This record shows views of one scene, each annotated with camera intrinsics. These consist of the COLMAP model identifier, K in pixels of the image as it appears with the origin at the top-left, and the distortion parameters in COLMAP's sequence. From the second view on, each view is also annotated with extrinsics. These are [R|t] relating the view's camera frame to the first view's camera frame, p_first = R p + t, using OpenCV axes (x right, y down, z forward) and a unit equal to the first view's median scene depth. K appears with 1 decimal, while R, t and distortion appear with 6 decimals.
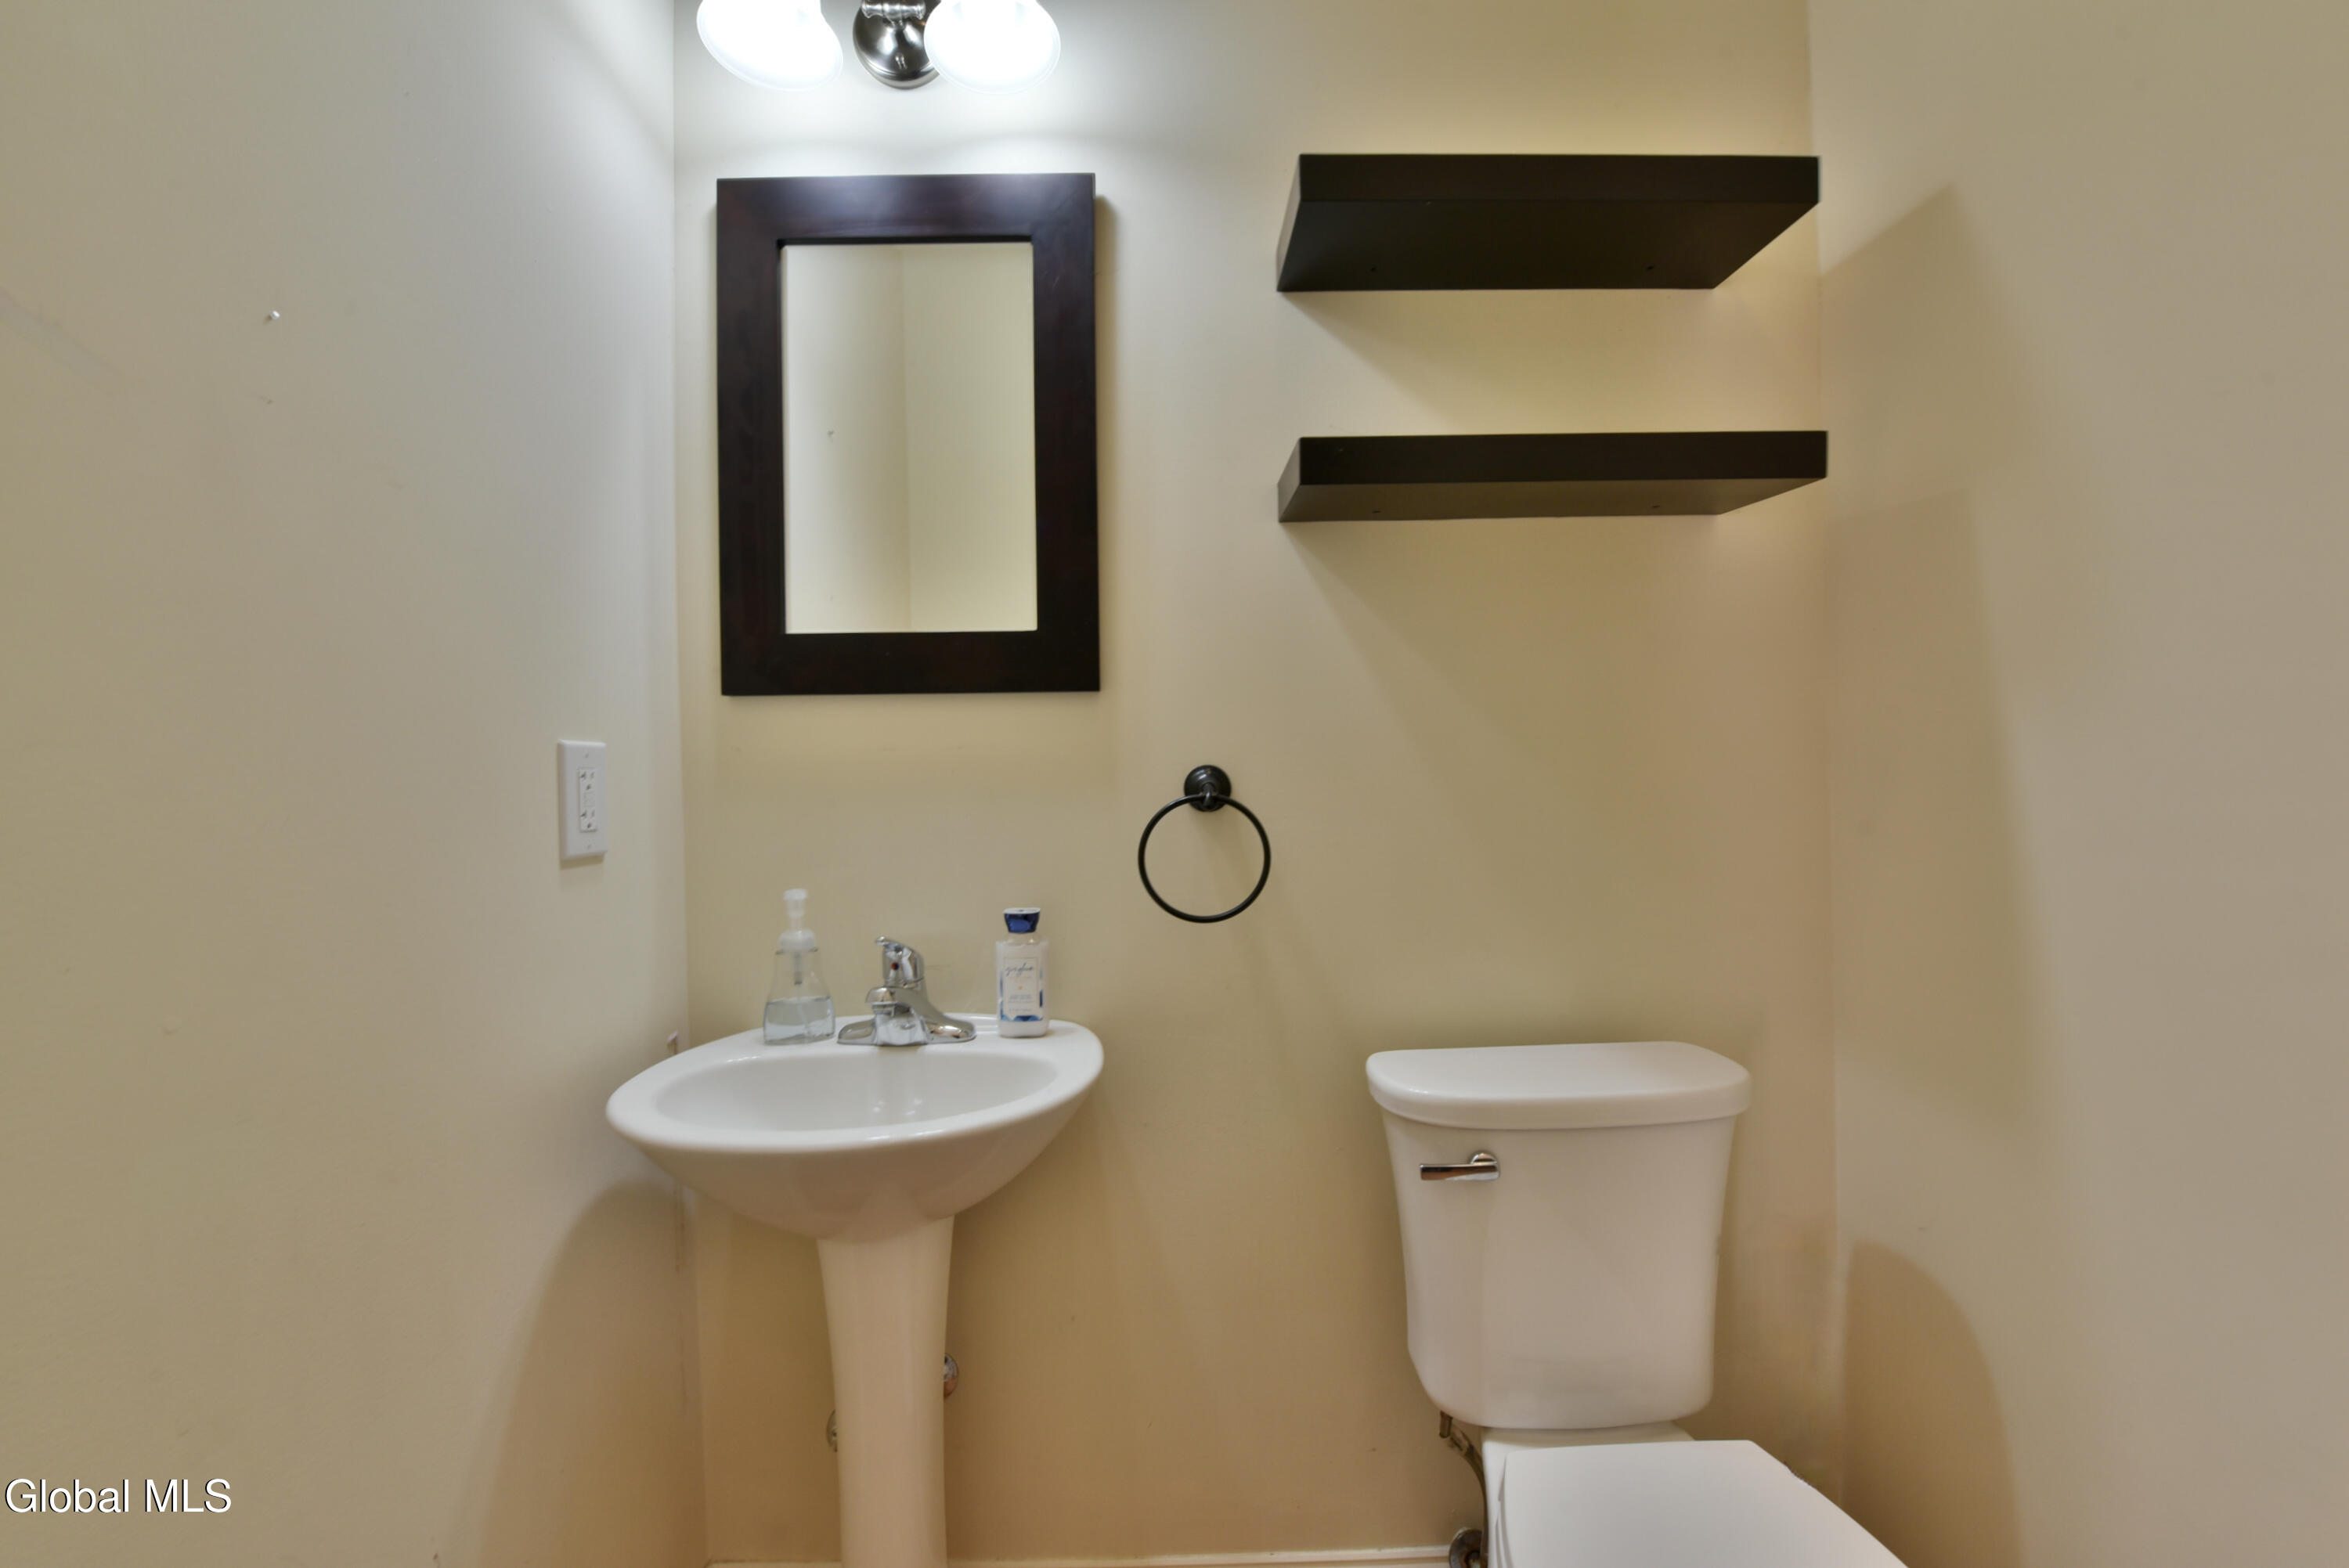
lens RADIAL K [[946.1, 0, 1178.5], [0, 946.1, 777.0], [0, 0, 1]] dist [-0.021549, 0.000043]
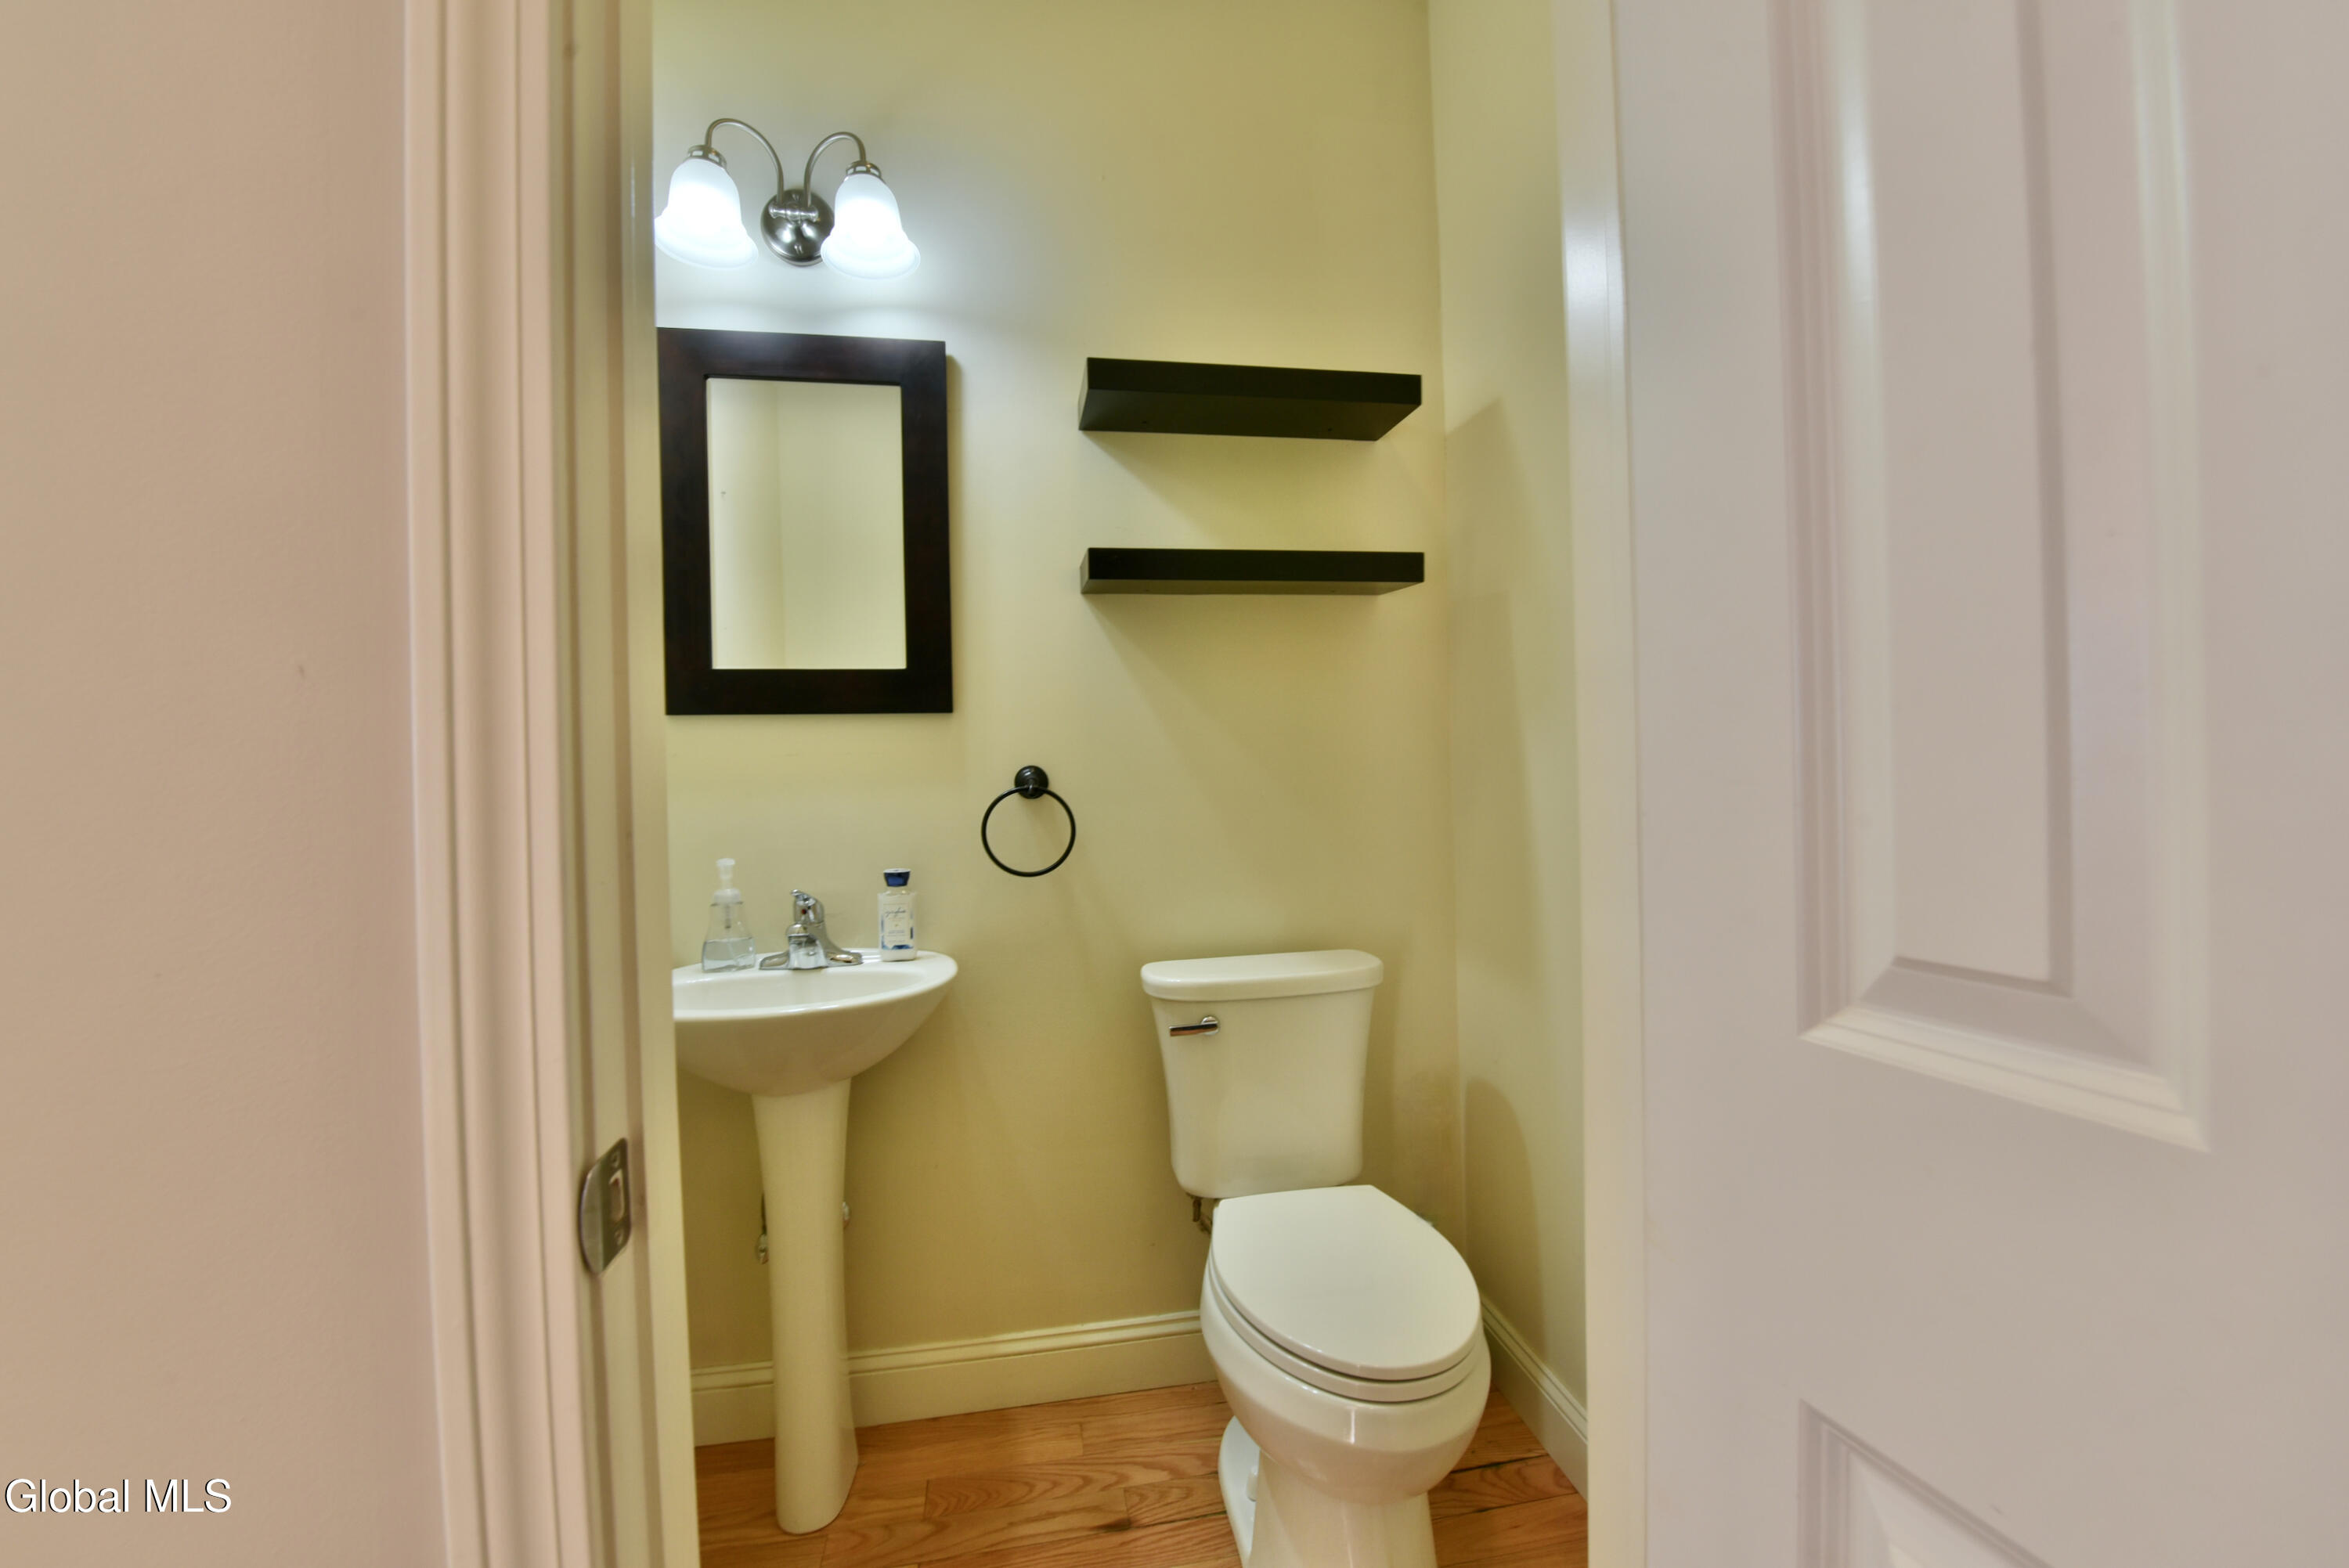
lens RADIAL K [[946.1, 0, 1192.1], [0, 946.1, 788.8], [0, 0, 1]] dist [-0.021549, 0.000043]
pose [[0.986097, -0.009177, 0.165914, 0.034820], [0.007651, 0.999922, 0.009837, 0.009789], [-0.165992, -0.008430, 0.986091, -0.453293]]
